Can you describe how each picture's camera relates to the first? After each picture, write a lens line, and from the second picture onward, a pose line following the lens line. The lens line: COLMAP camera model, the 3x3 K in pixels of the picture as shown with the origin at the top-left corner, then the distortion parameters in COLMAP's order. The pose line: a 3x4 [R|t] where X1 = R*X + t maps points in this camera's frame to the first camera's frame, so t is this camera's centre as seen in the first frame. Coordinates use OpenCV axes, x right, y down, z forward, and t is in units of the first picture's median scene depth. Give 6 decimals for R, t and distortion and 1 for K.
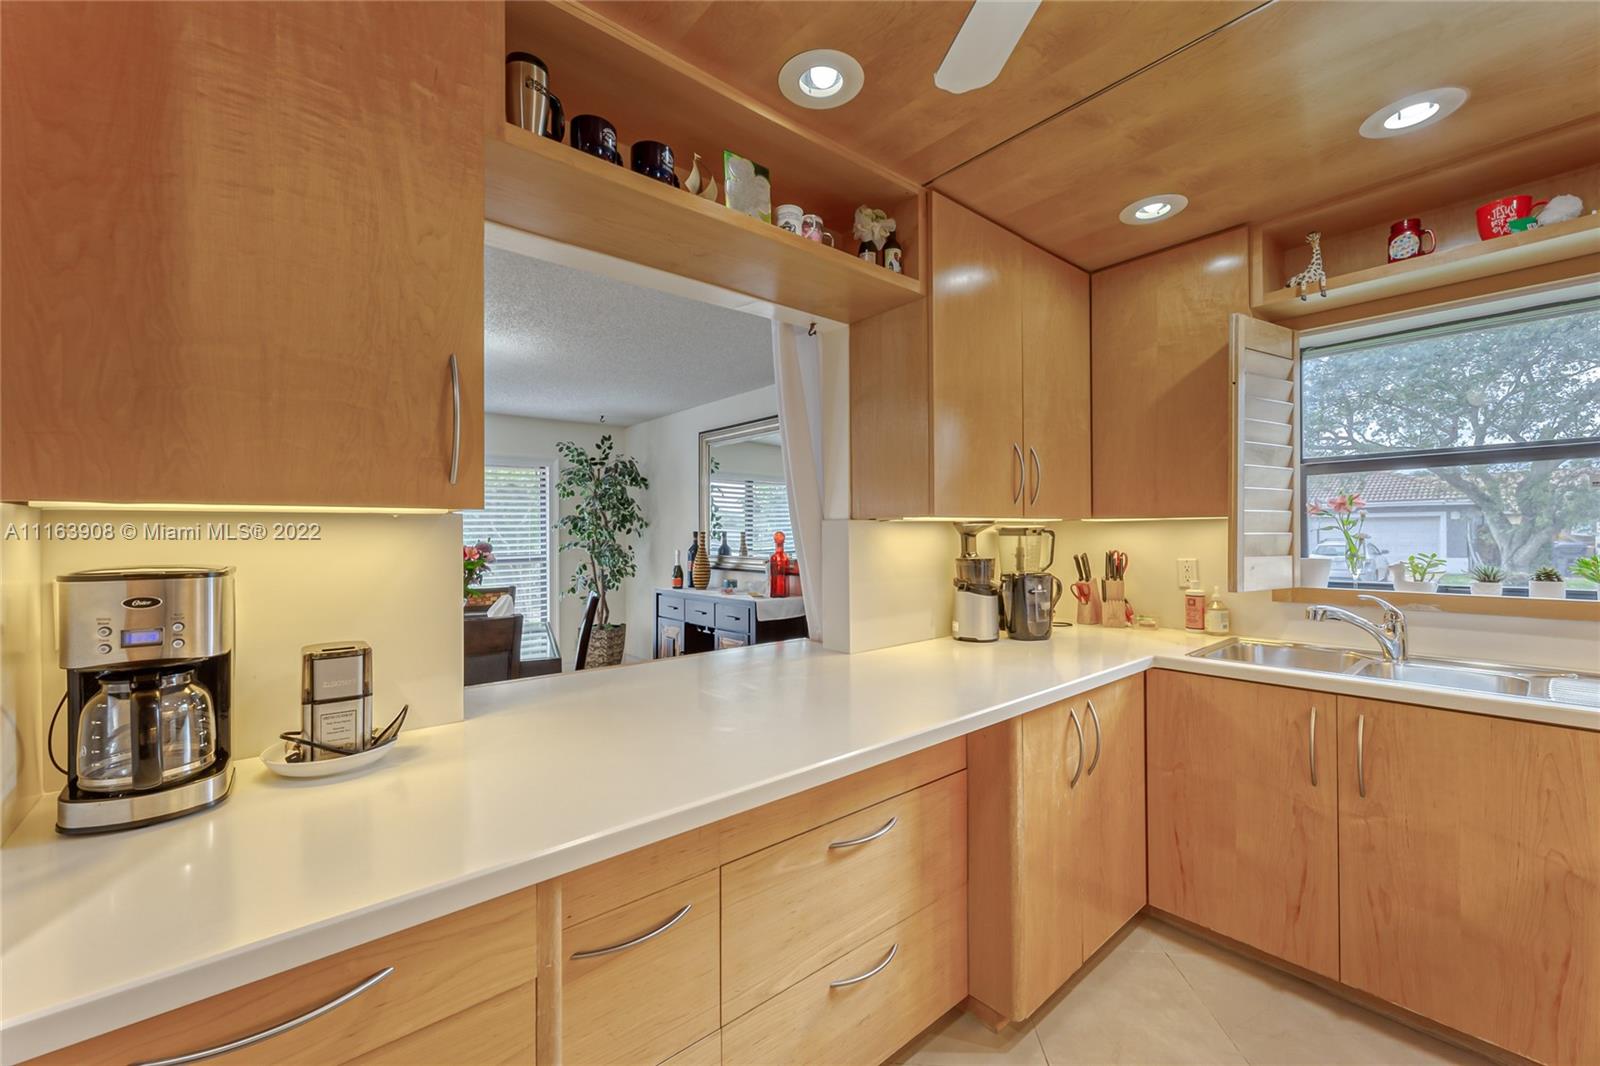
lens RADIAL K [[643.8, 0, 799.5], [0, 643.8, 531.7], [0, 0, 1]] dist [0.002206, -0.000002]
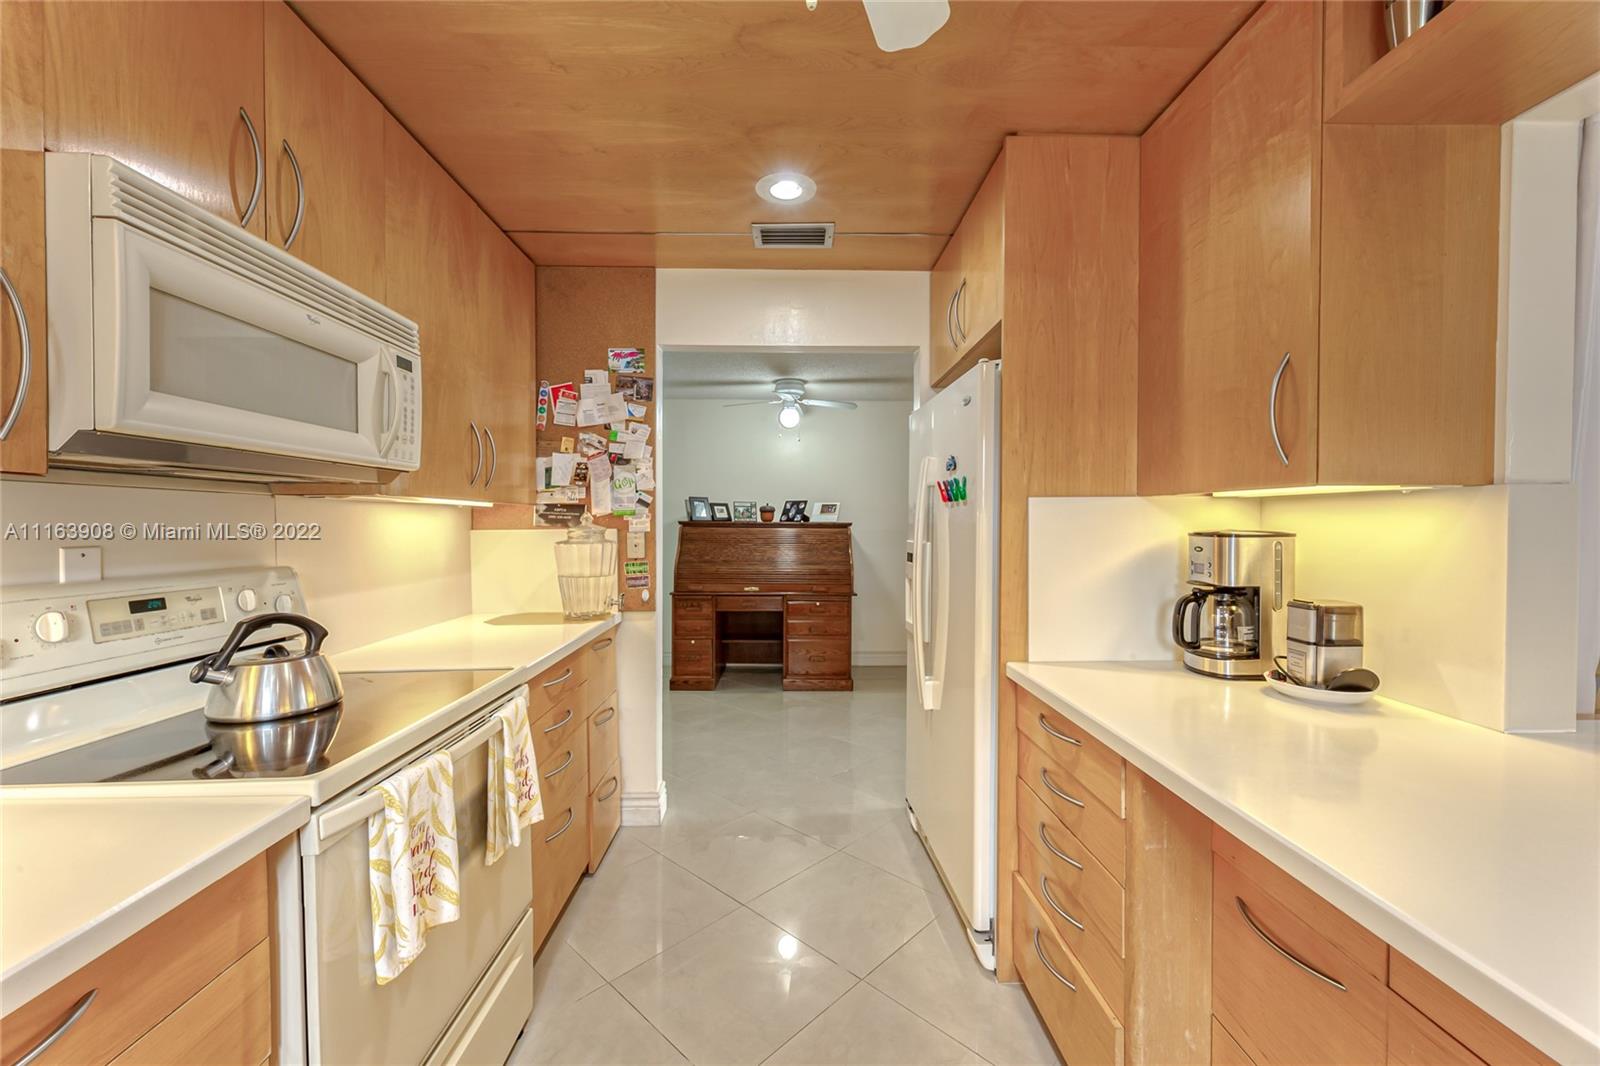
lens RADIAL K [[644.1, 0, 802.8], [0, 644.1, 531.2], [0, 0, 1]] dist [0.014066, -0.000122]
pose [[-0.630335, 0.021254, -0.776032, 0.494686], [0.006497, 0.999735, 0.022104, 0.006597], [0.776296, 0.008891, -0.630306, 0.580847]]
